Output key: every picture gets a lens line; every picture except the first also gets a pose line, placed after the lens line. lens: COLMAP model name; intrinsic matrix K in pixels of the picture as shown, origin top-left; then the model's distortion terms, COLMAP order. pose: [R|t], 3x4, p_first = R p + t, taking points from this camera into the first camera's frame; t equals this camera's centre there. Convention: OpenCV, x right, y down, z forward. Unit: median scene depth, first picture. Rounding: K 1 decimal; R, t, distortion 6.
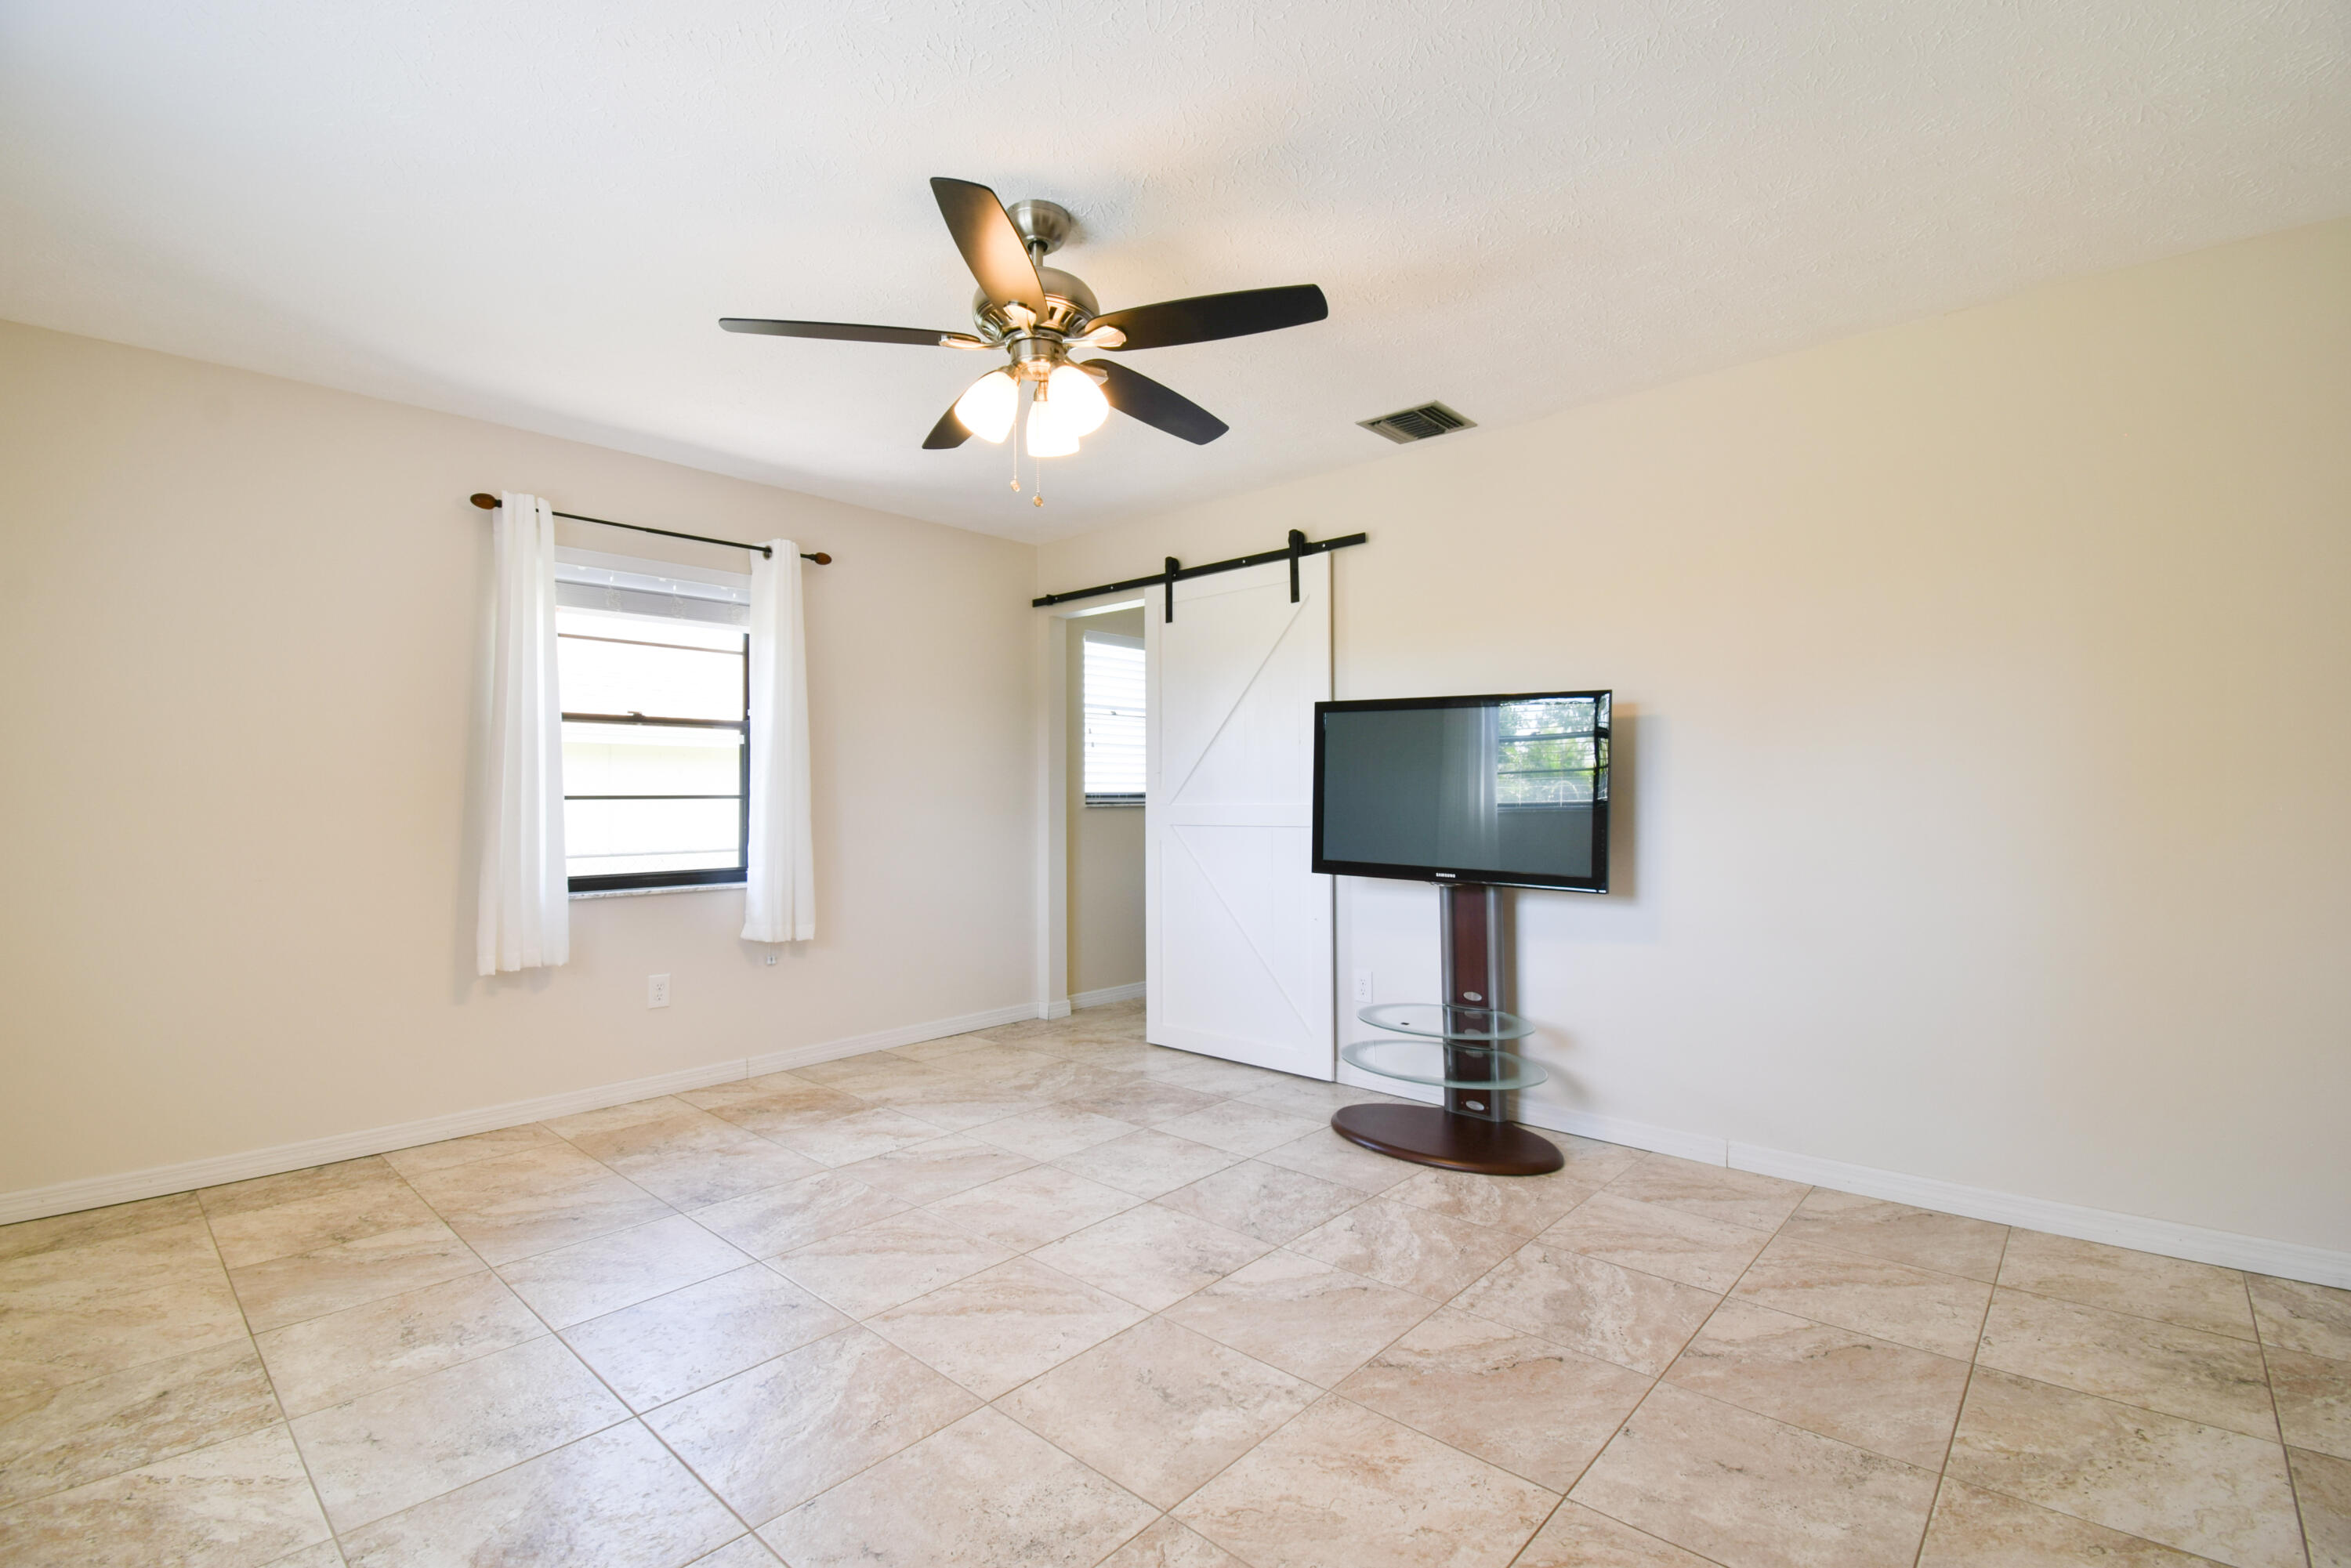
lens RADIAL K [[1015.0, 0, 1184.6], [0, 1015.0, 785.8], [0, 0, 1]] dist [0.020855, -0.022931]
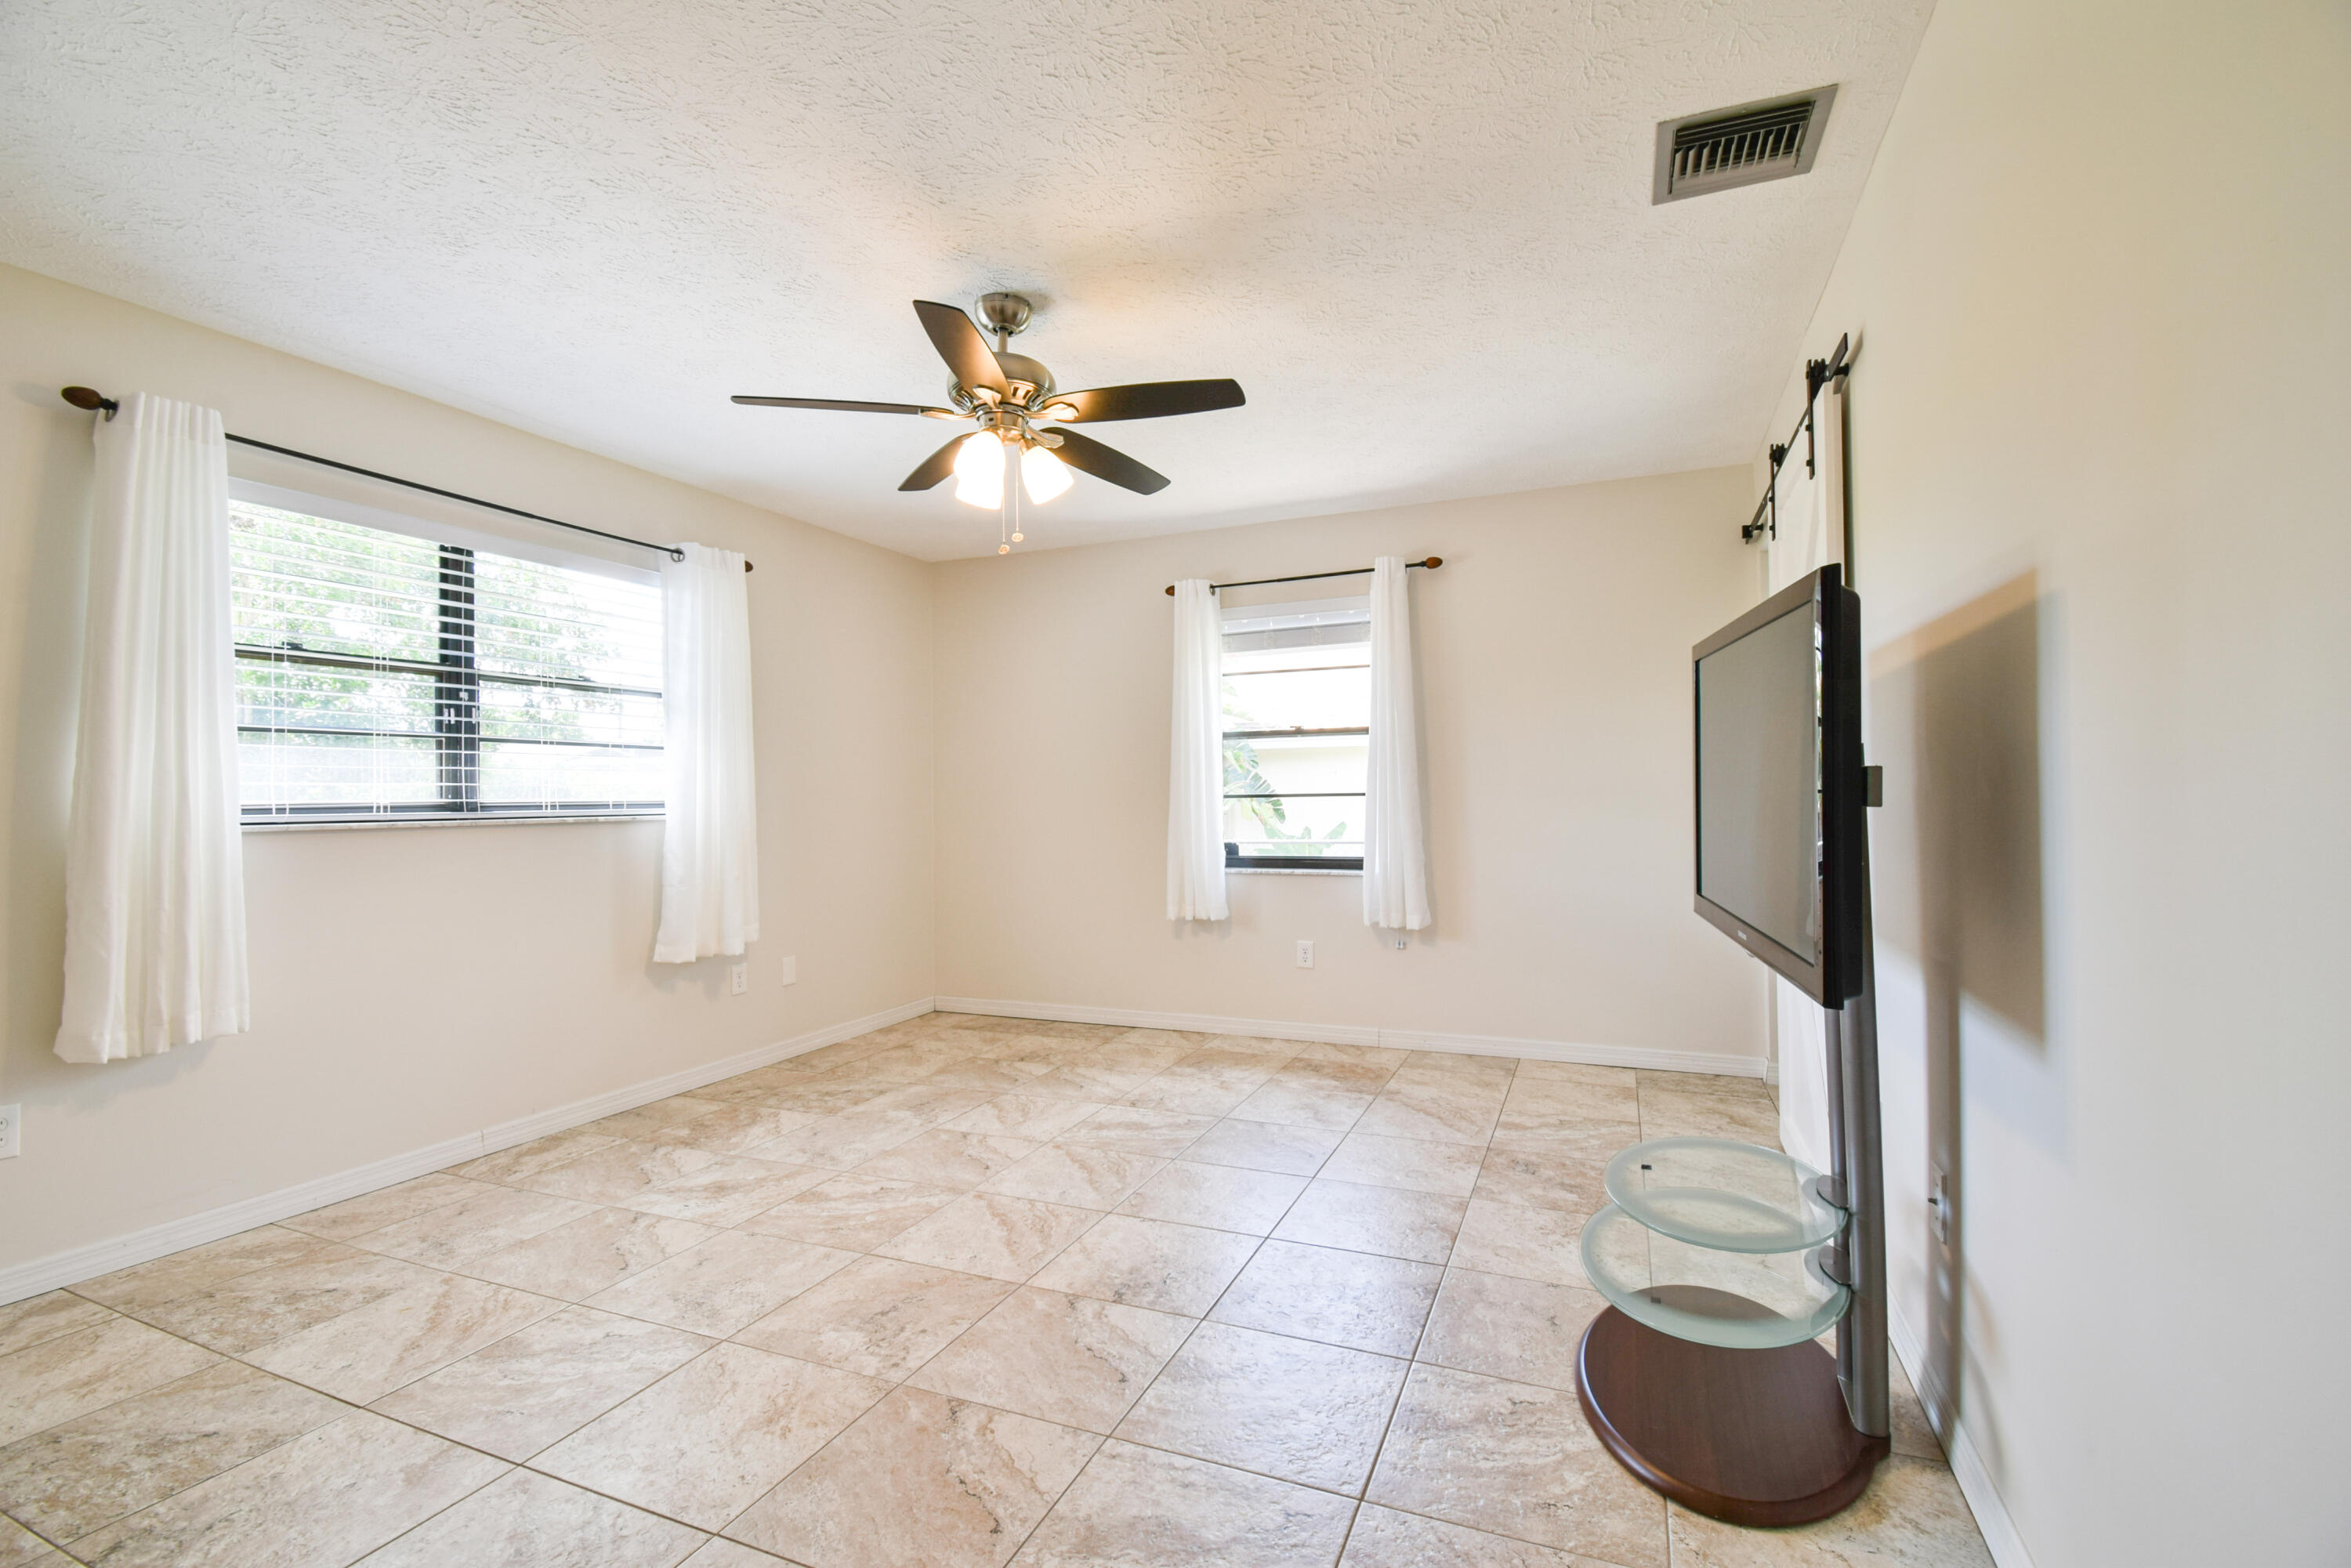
lens RADIAL K [[1038.9, 0, 1207.4], [0, 1038.9, 781.2], [0, 0, 1]] dist [0.020727, -0.027471]
pose [[0.353139, -0.013427, -0.935475, 0.908808], [0.021738, 0.999745, -0.006143, -0.000710], [0.935318, -0.018166, 0.353341, 0.679904]]
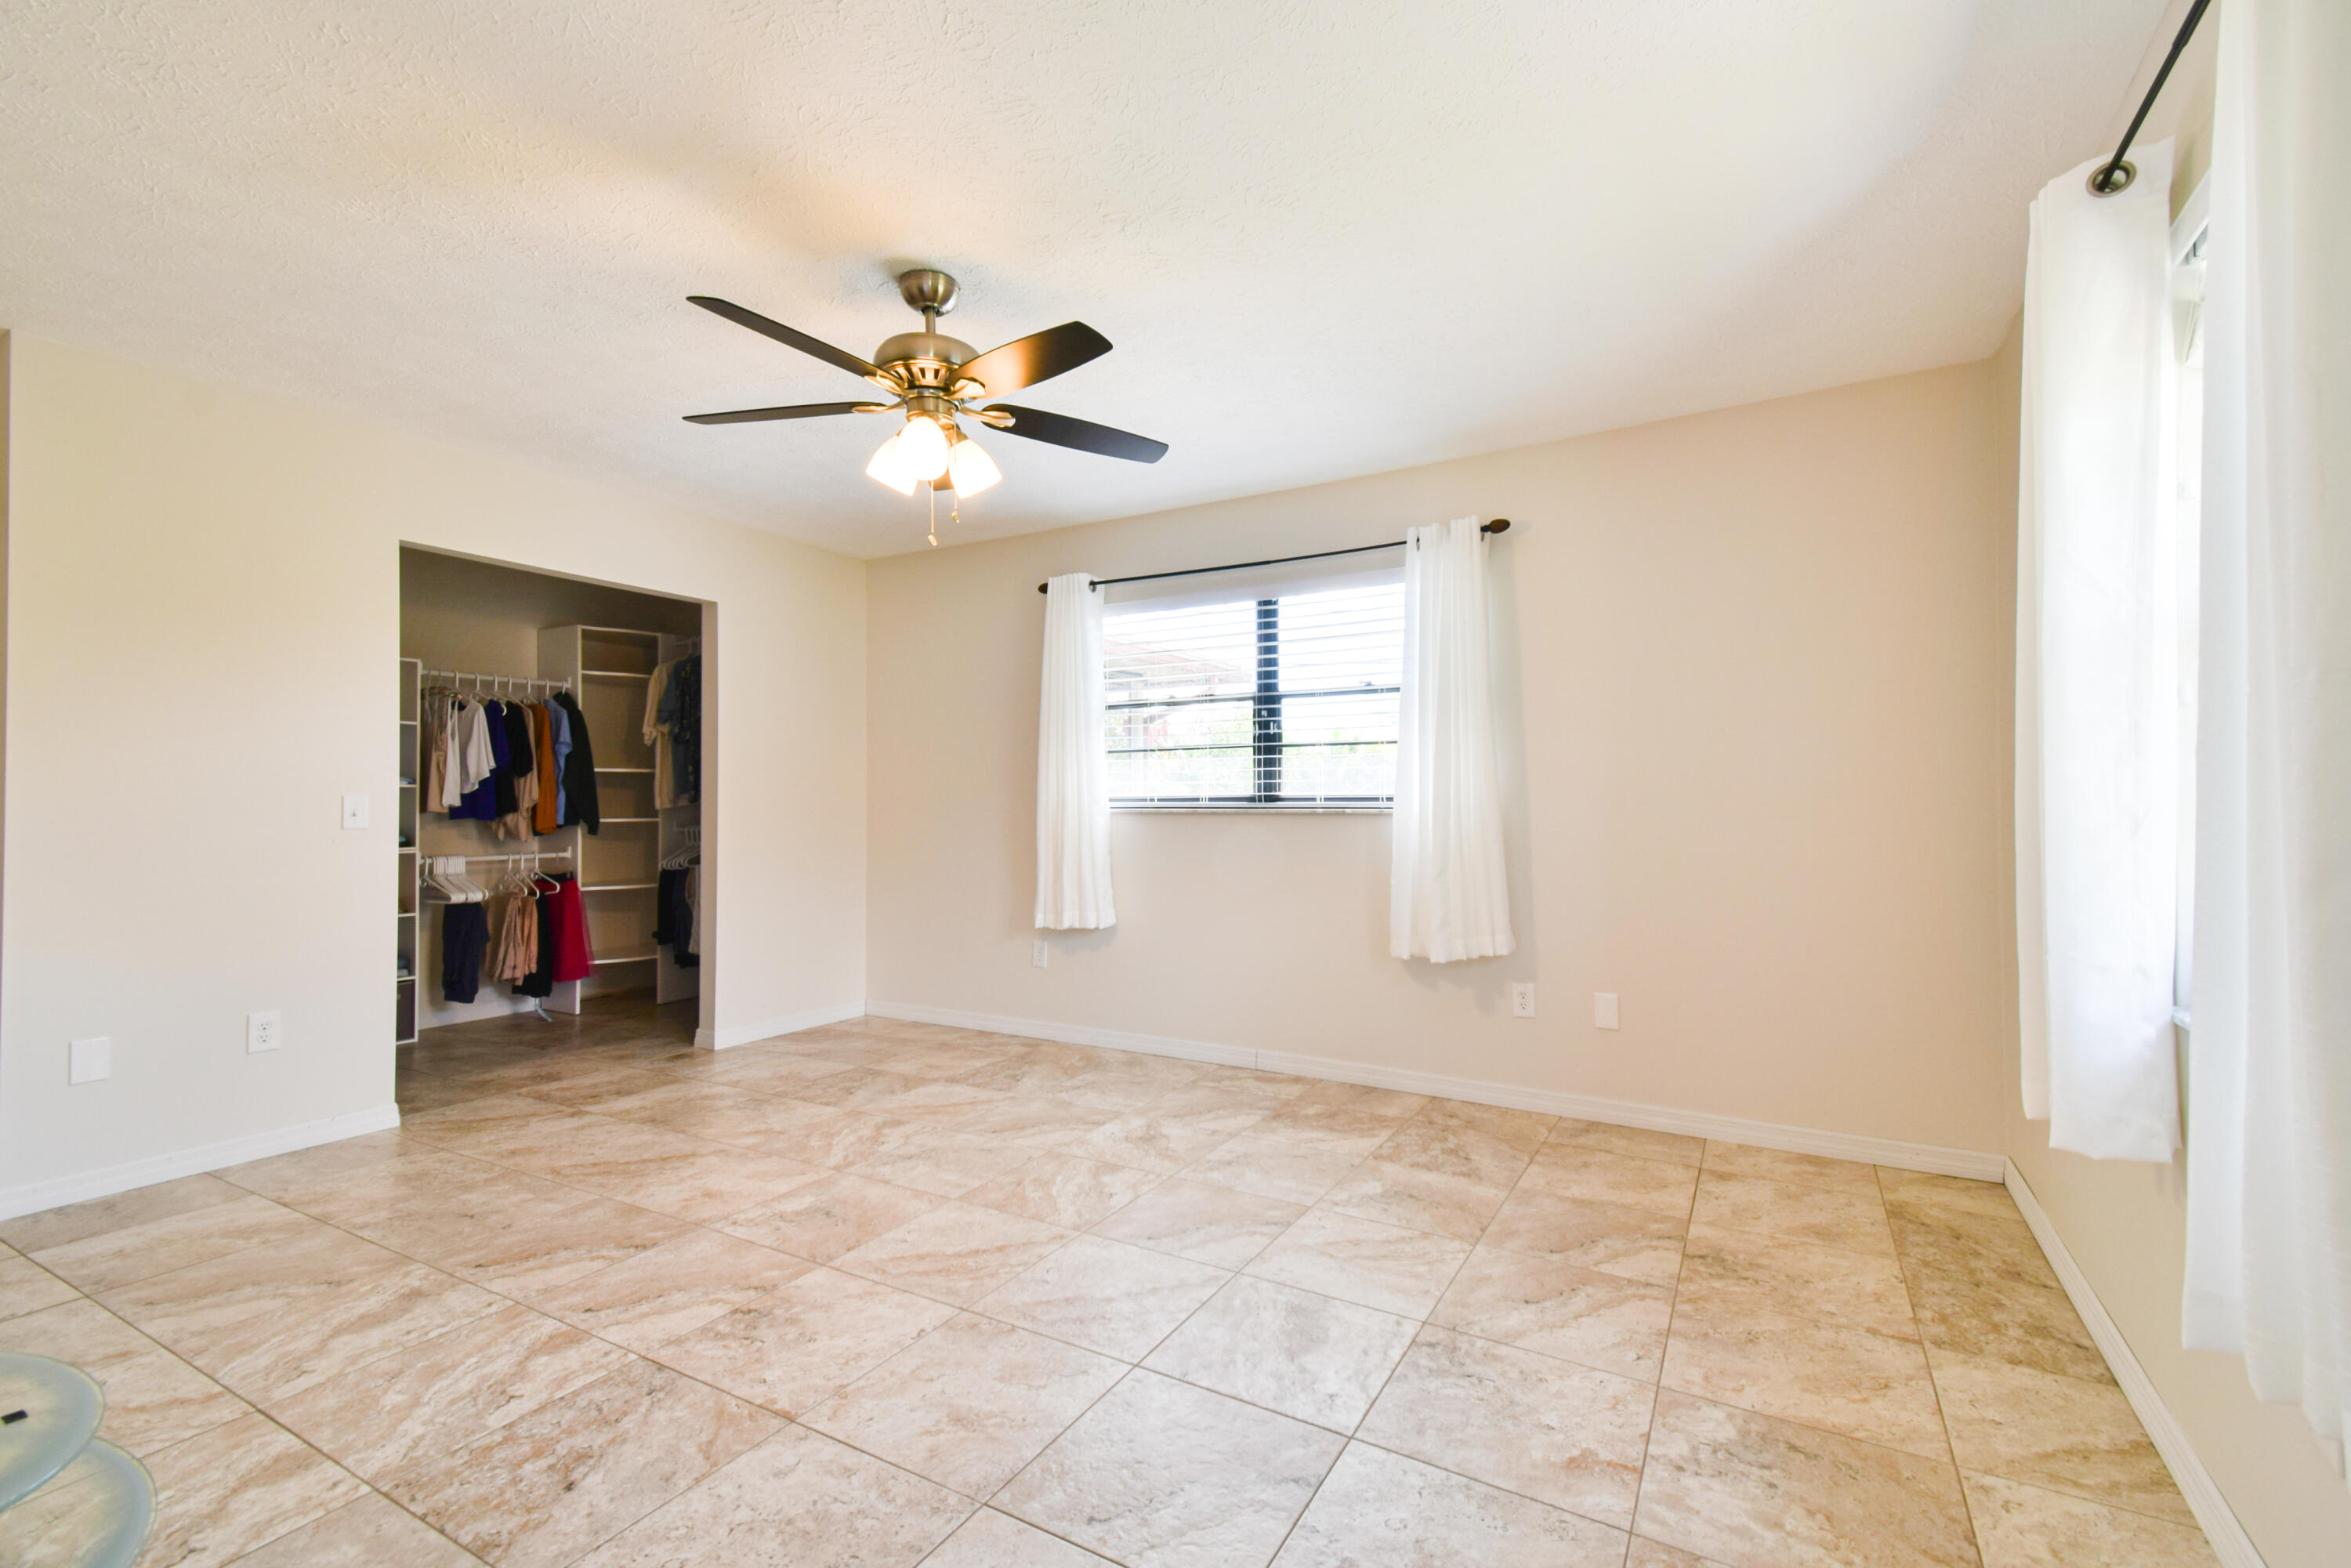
lens RADIAL K [[1030.8, 0, 1189.4], [0, 1030.8, 790.3], [0, 0, 1]] dist [0.061035, -0.026980]
pose [[-0.978314, 0.006205, -0.207032, -0.158295], [0.010504, 0.999751, -0.019670, 0.021031], [0.206859, -0.021418, -0.978136, 1.875412]]
